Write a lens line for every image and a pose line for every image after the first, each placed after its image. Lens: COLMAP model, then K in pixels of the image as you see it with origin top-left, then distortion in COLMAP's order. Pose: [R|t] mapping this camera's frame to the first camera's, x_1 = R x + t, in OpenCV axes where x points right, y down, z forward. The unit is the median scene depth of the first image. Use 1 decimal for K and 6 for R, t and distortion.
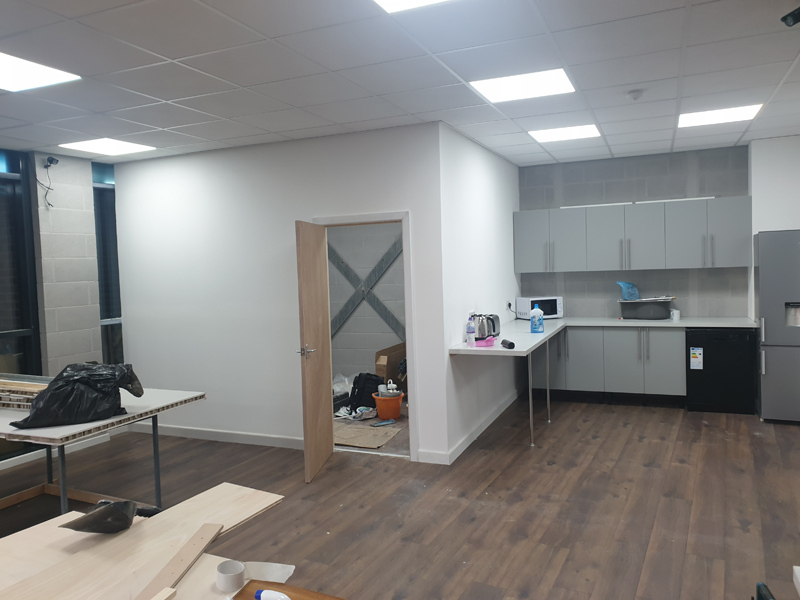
lens RADIAL K [[613.6, 0, 401.4], [0, 613.6, 310.2], [0, 0, 1]] dist [0.000018, -0.002971]
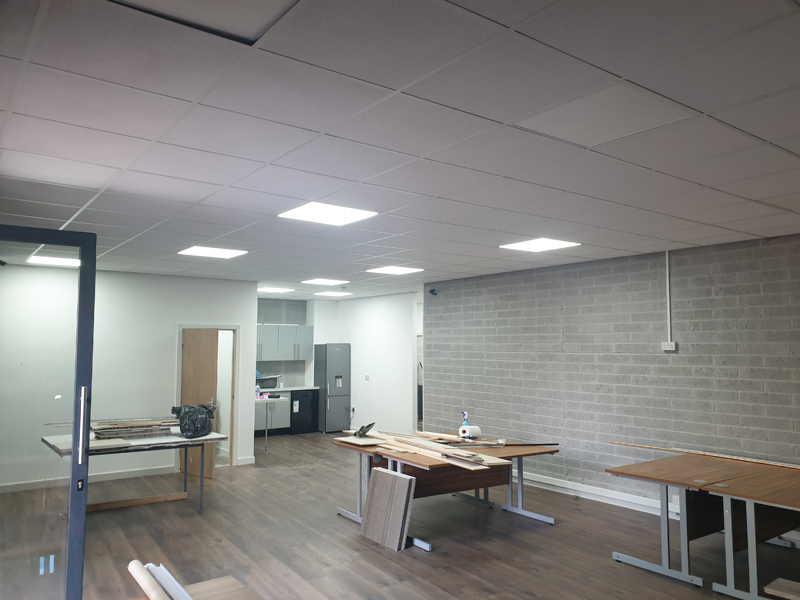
lens RADIAL K [[613.0, 0, 400.0], [0, 613.0, 300.0], [0, 0, 1]] dist [-0.000809, 0.000946]
pose [[0.480478, 0.103403, 0.870890, -1.077559], [0.059495, 0.986894, -0.150000, 0.055818], [-0.874986, 0.123885, 0.468029, -0.240286]]
